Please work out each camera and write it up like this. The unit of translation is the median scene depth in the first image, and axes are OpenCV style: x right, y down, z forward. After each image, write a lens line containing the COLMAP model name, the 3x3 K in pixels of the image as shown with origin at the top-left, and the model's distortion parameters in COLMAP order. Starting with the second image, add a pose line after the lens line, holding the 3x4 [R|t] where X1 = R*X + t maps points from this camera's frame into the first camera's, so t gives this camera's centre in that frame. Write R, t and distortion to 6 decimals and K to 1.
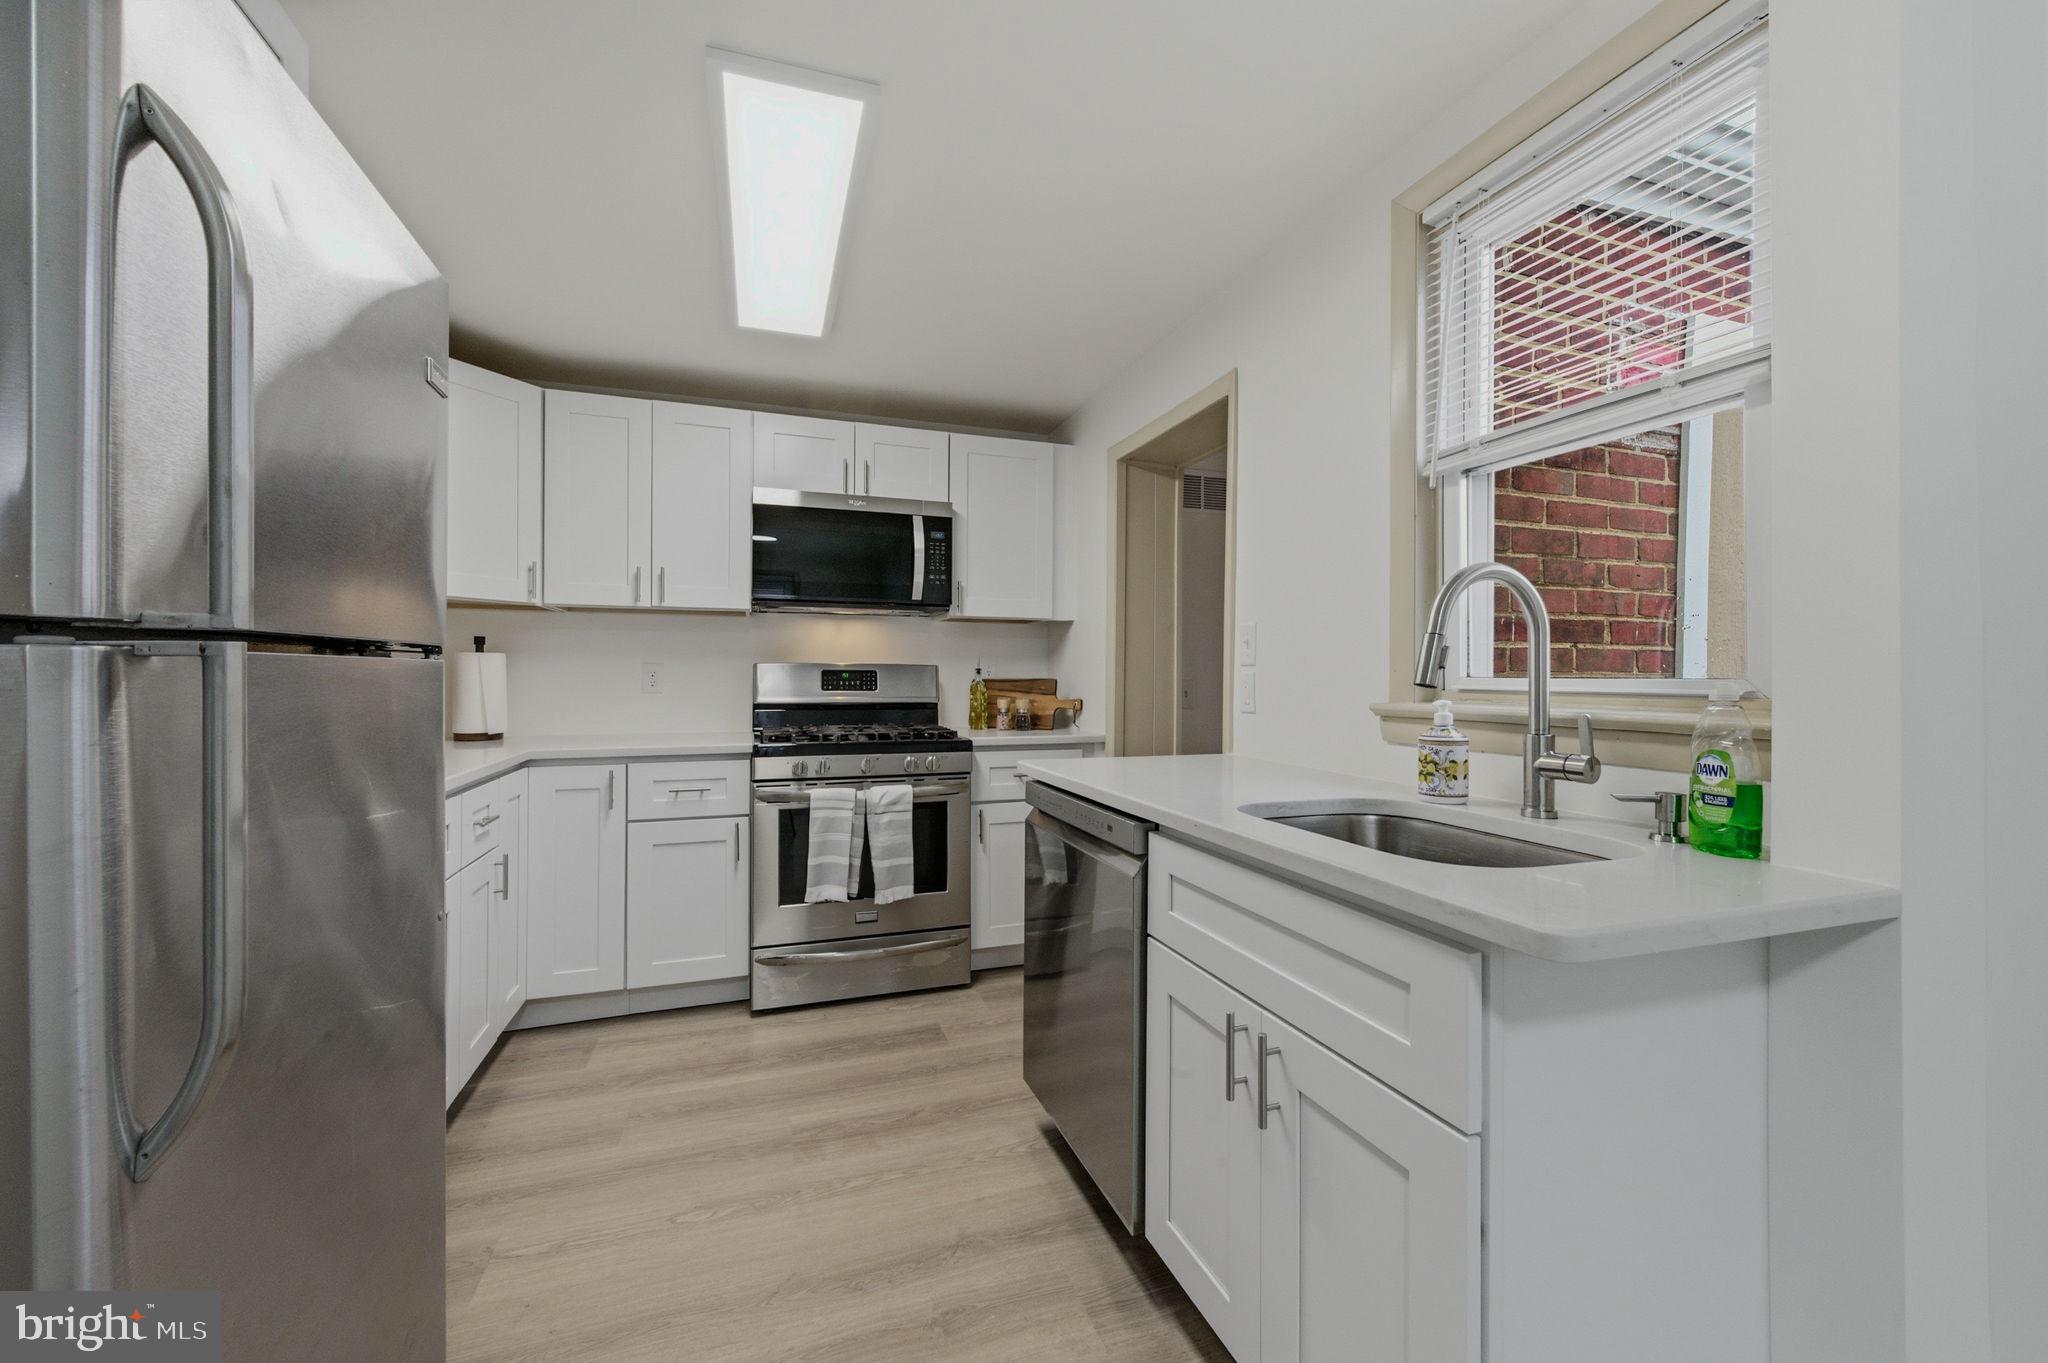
lens RADIAL K [[811.6, 0, 1023.8], [0, 811.6, 676.8], [0, 0, 1]] dist [0.018842, -0.000094]
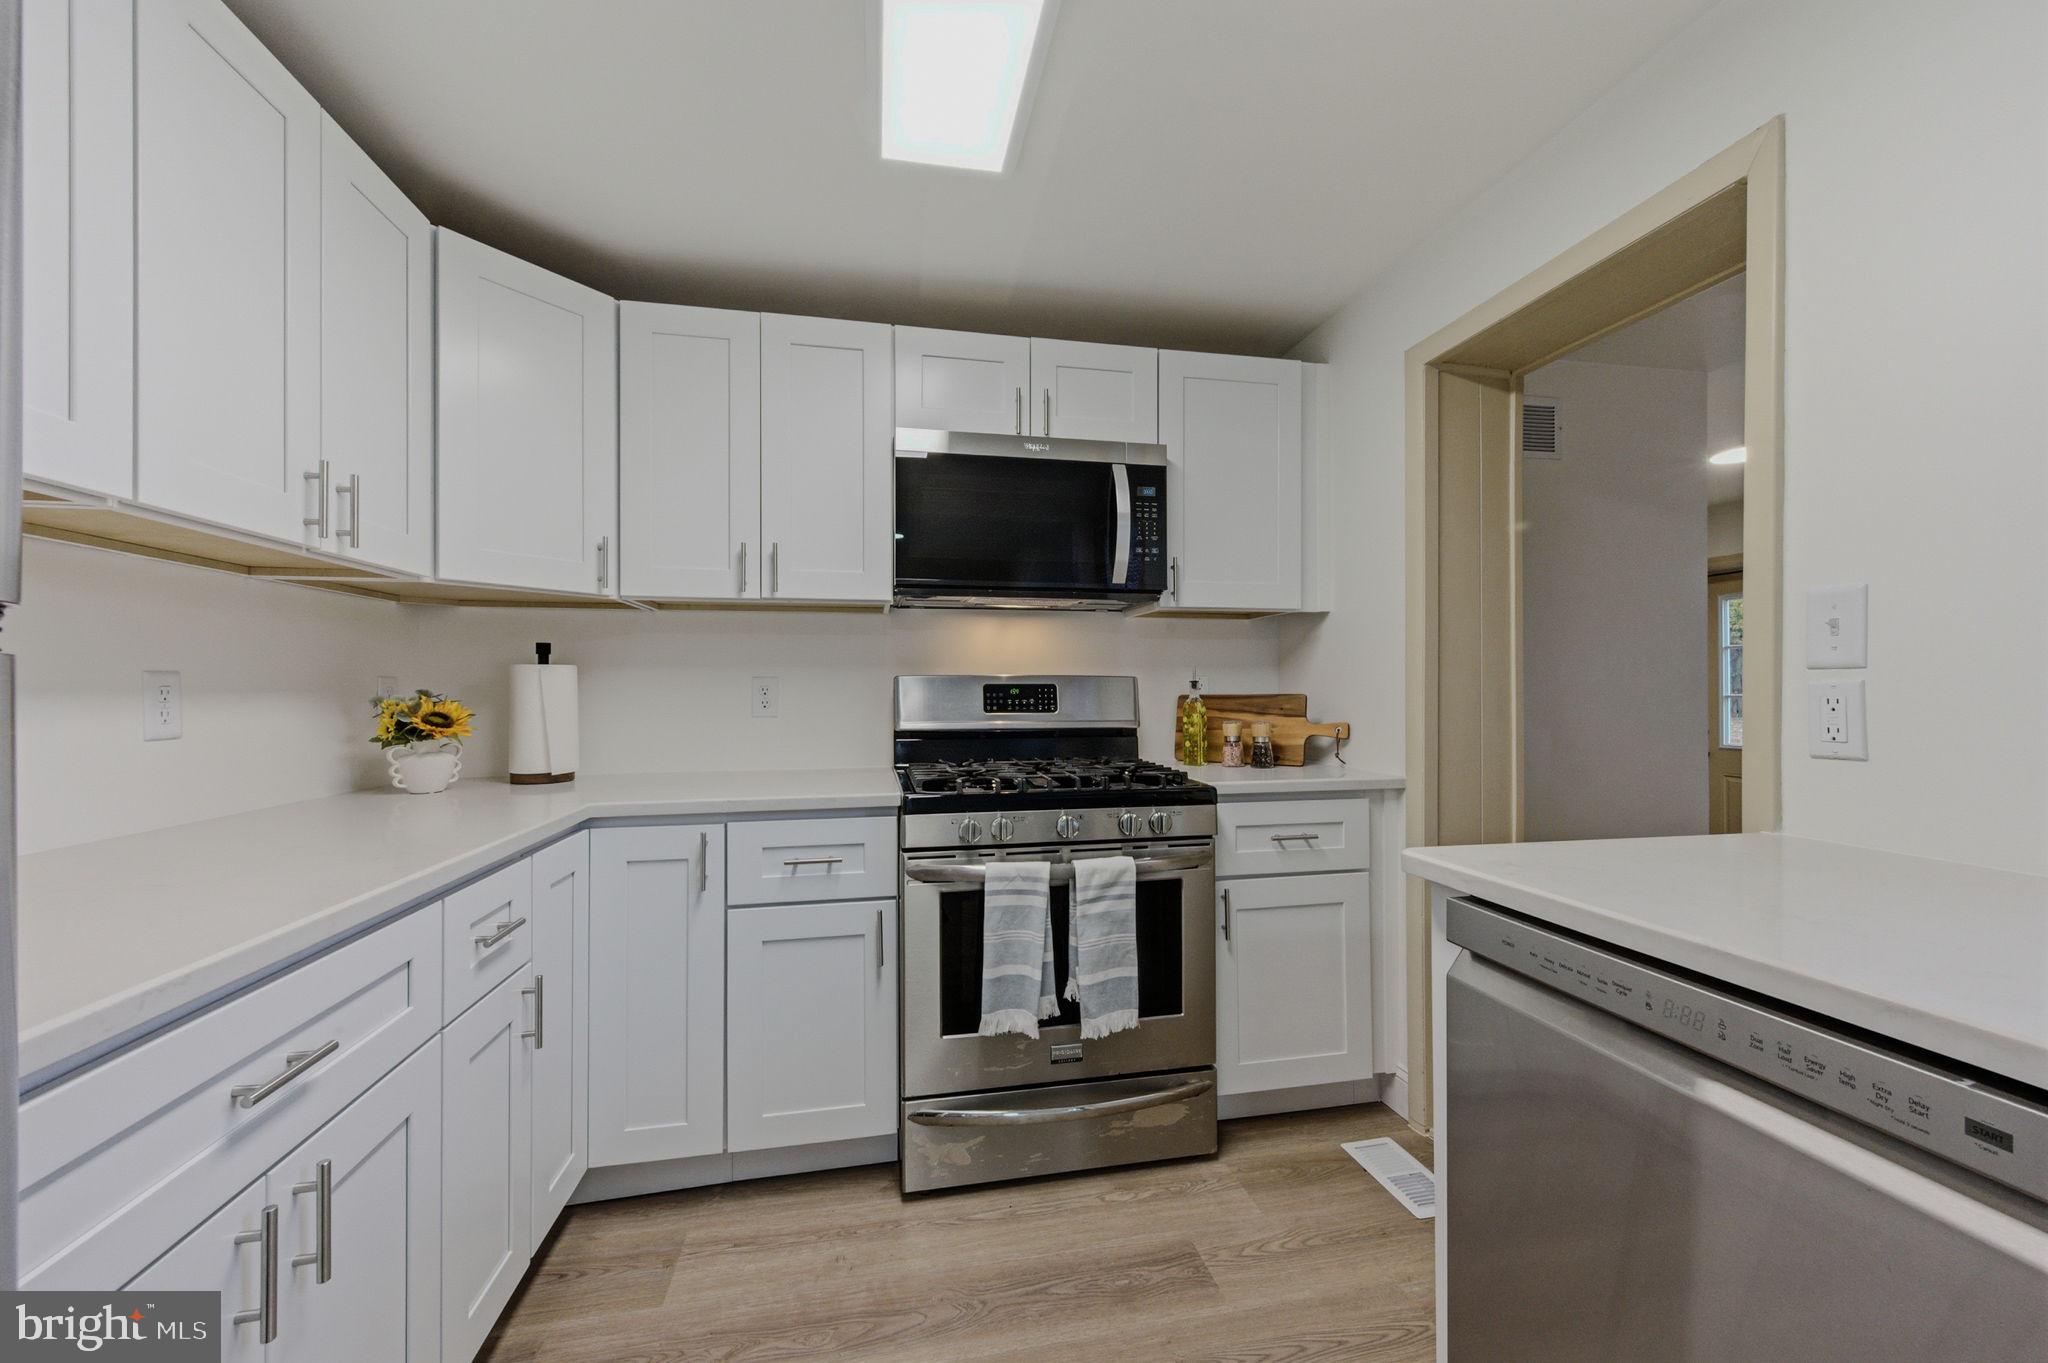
lens RADIAL K [[802.3, 0, 1029.7], [0, 802.3, 684.0], [0, 0, 1]] dist [0.008184, -0.000587]
pose [[0.992040, -0.008440, -0.125639, -0.134883], [0.007445, 0.999937, -0.008385, -0.002749], [0.125702, 0.007383, 0.992041, 0.331785]]
